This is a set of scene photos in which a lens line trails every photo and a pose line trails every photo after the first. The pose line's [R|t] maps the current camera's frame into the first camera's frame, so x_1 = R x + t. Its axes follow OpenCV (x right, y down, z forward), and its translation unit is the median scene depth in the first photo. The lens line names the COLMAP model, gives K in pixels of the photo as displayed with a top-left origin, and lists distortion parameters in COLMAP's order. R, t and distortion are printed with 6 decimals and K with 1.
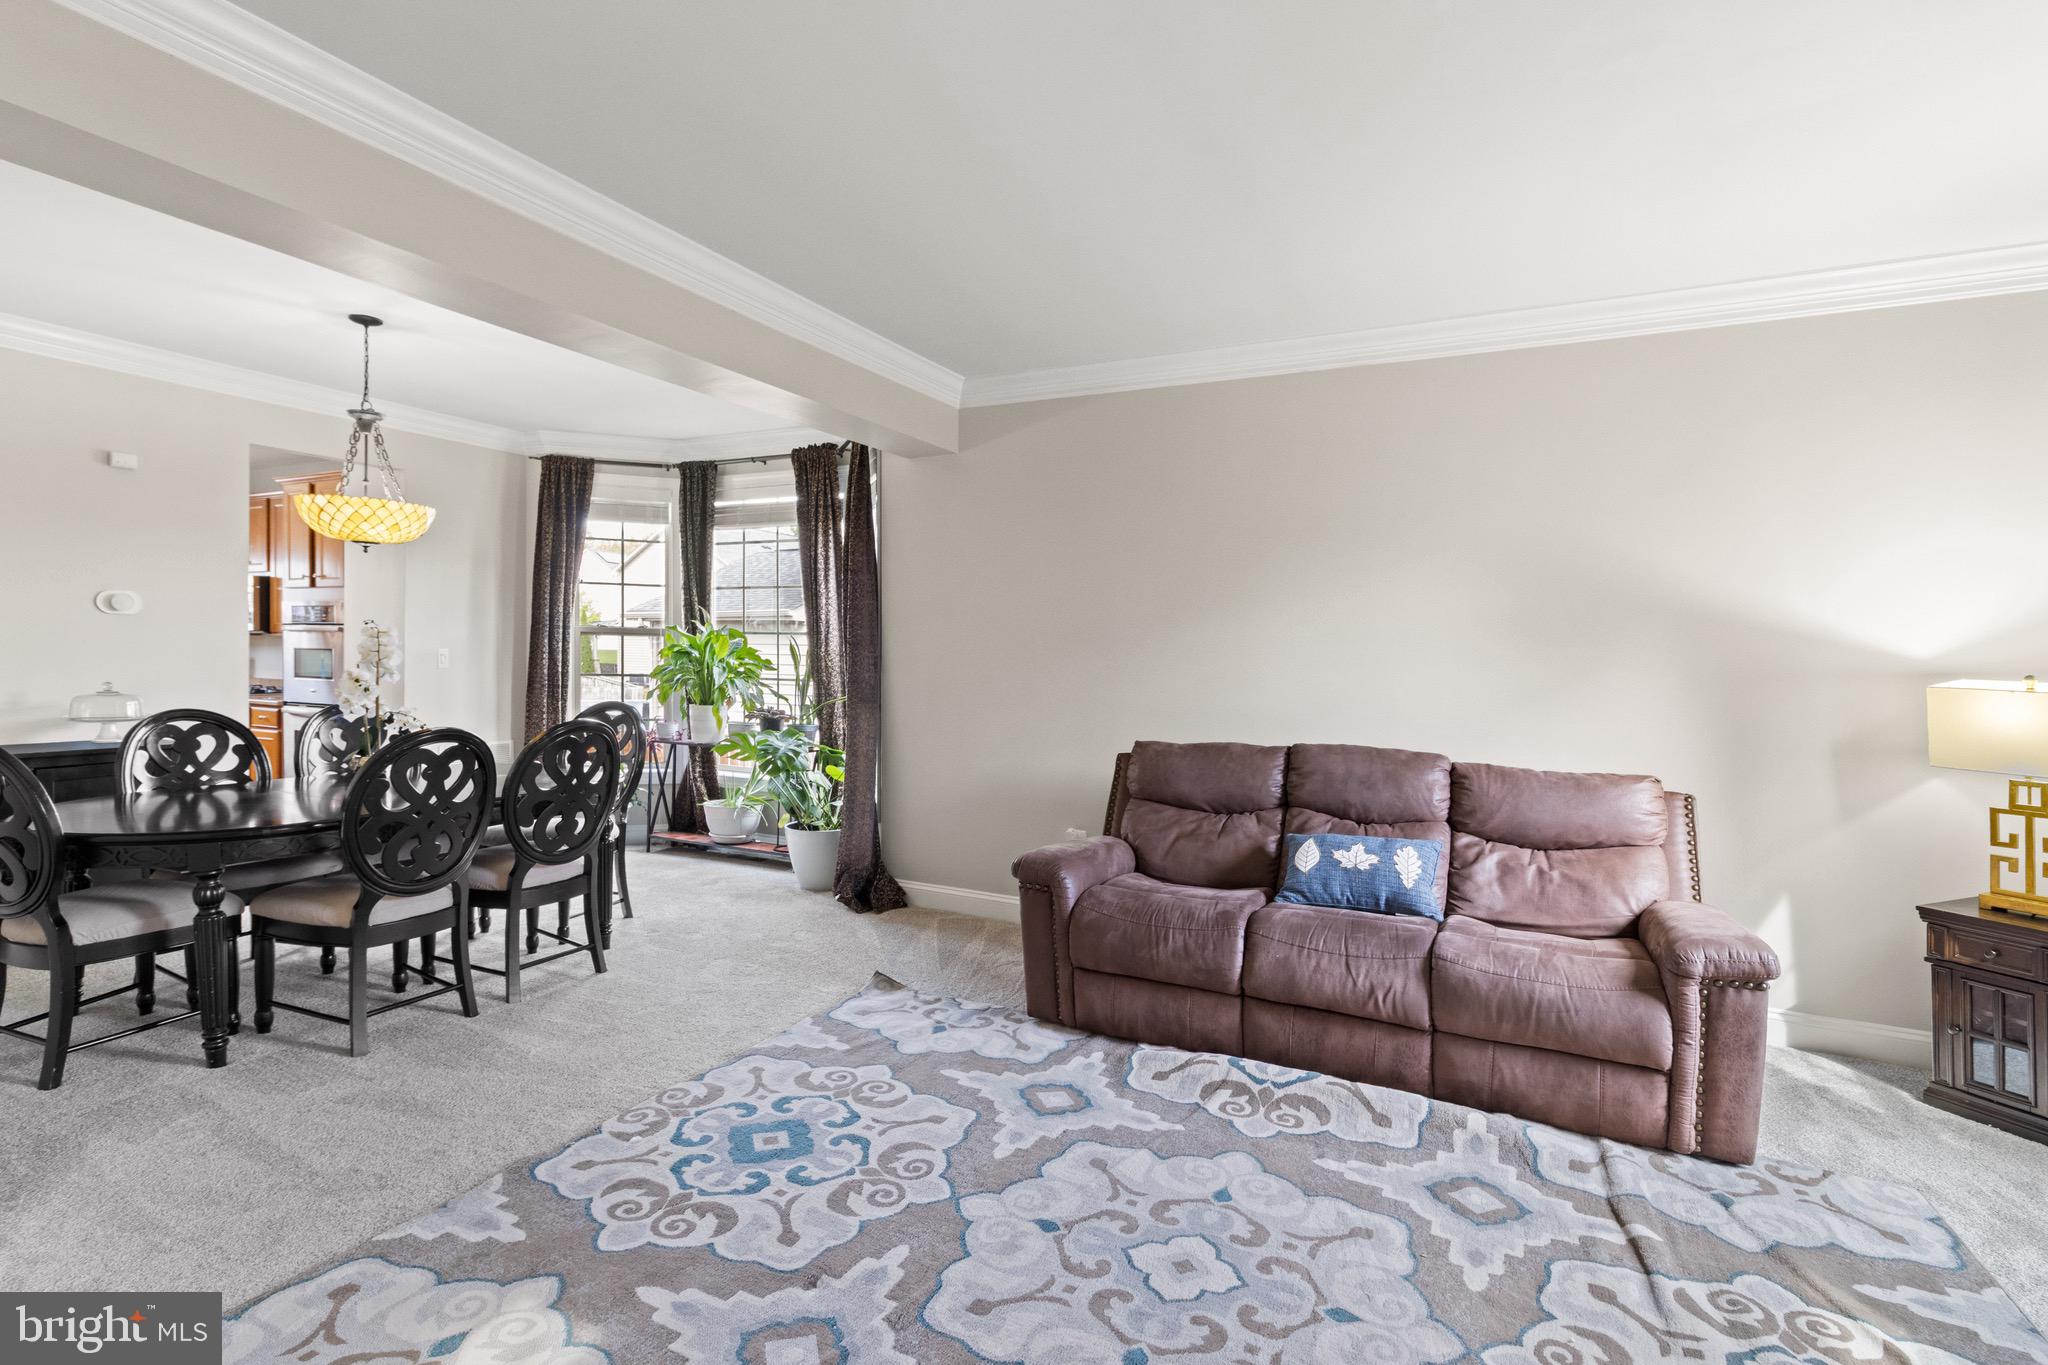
lens RADIAL K [[951.4, 0, 1002.1], [0, 951.4, 676.4], [0, 0, 1]] dist [-0.002081, 0.003469]
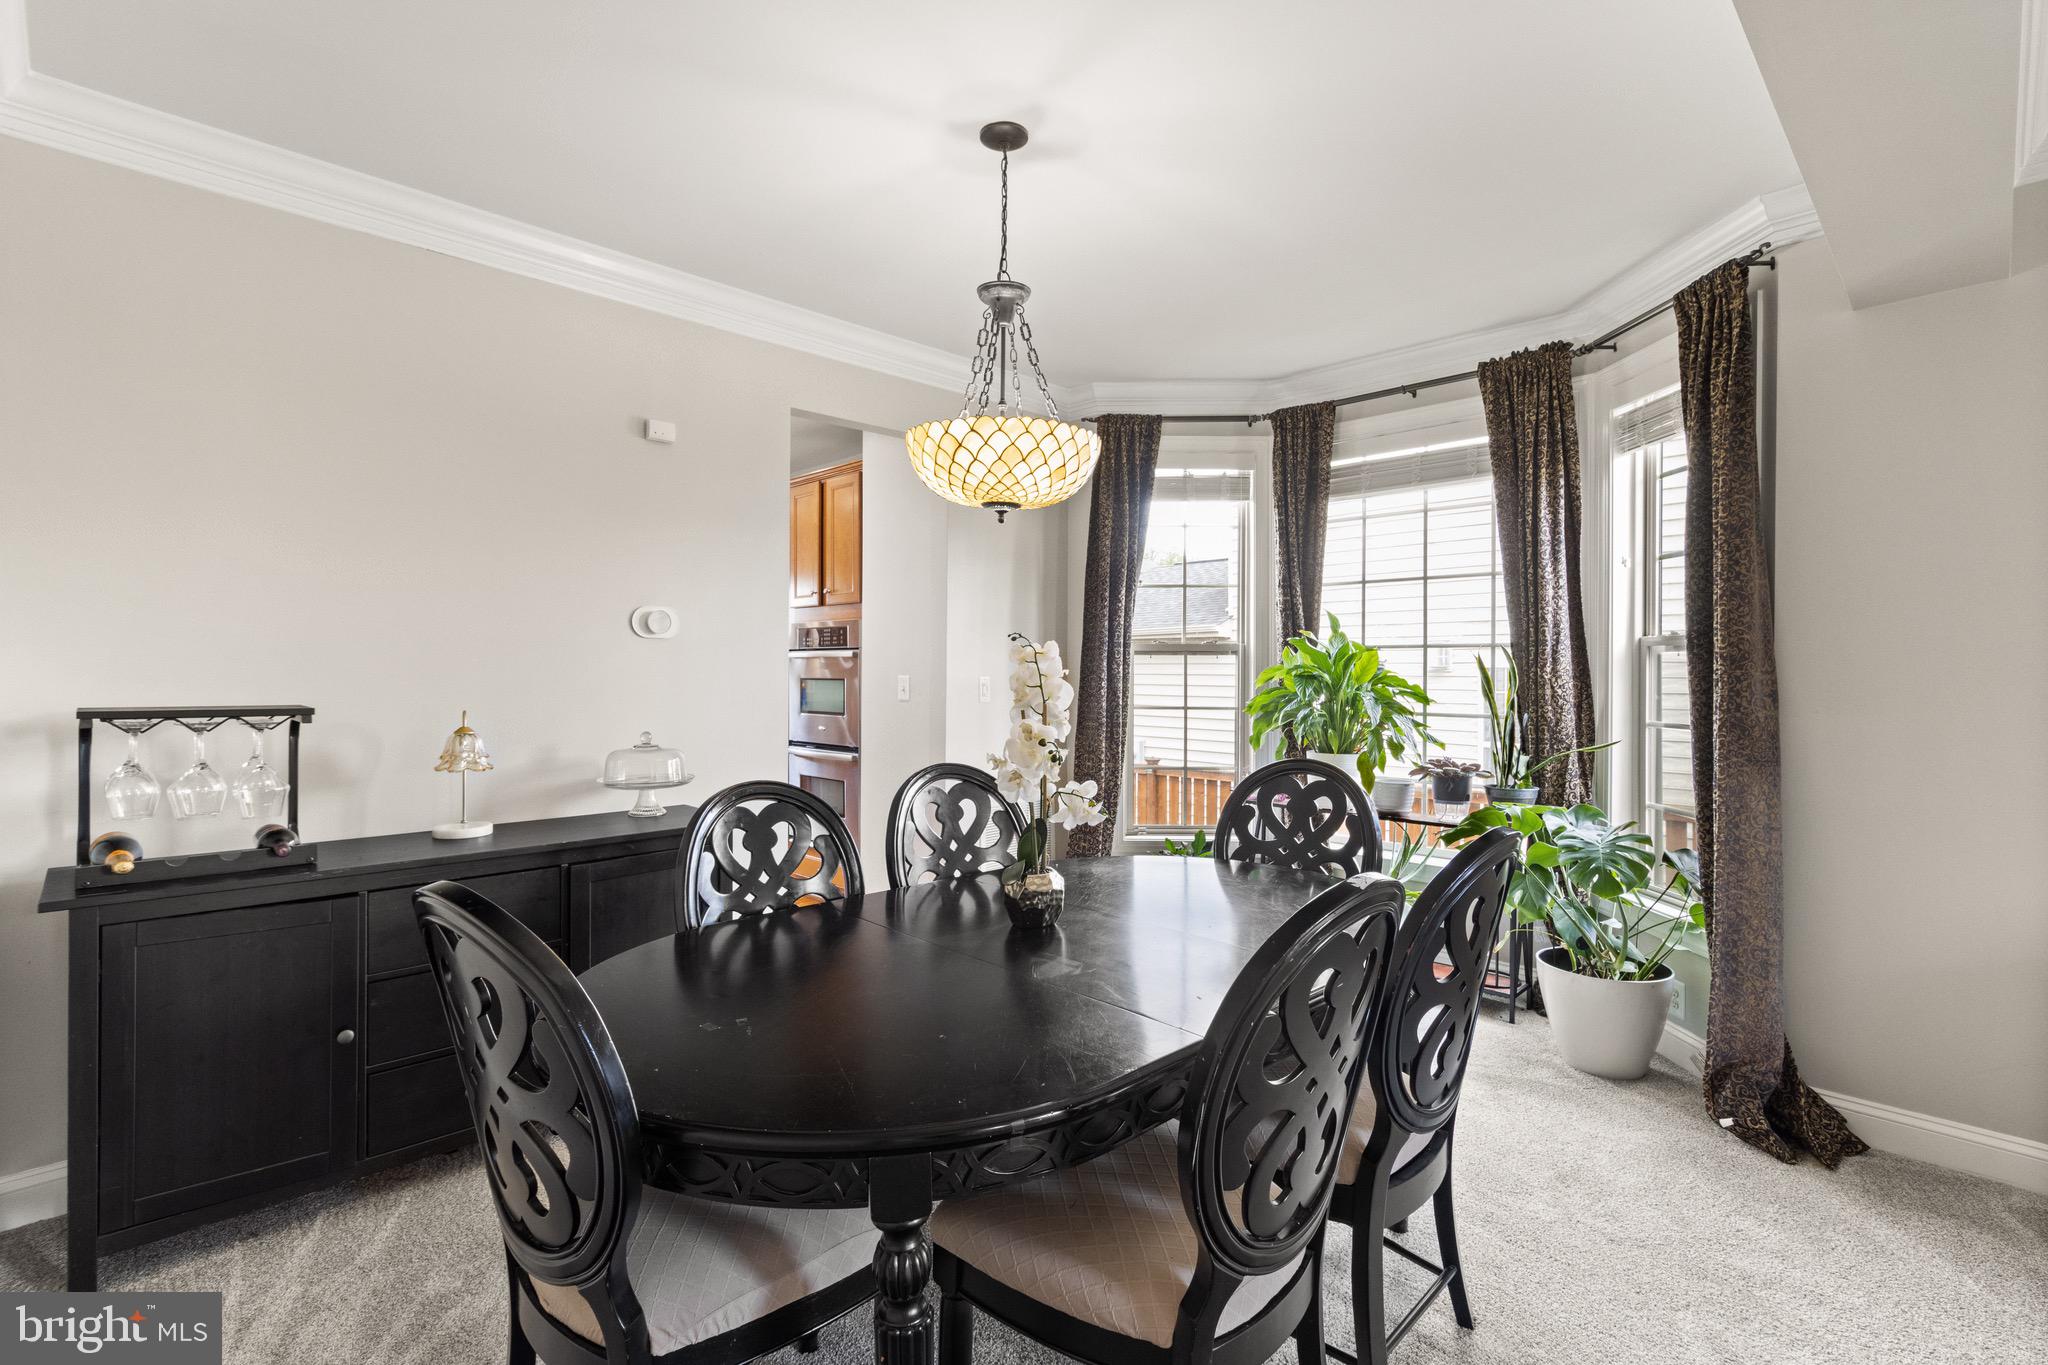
lens RADIAL K [[951.4, 0, 1042.3], [0, 951.4, 676.0], [0, 0, 1]] dist [-0.002081, 0.003469]
pose [[0.949615, -0.015018, -0.313059, -0.305638], [0.008708, 0.999730, -0.021545, -0.012989], [0.313298, 0.017733, 0.949489, 0.291937]]
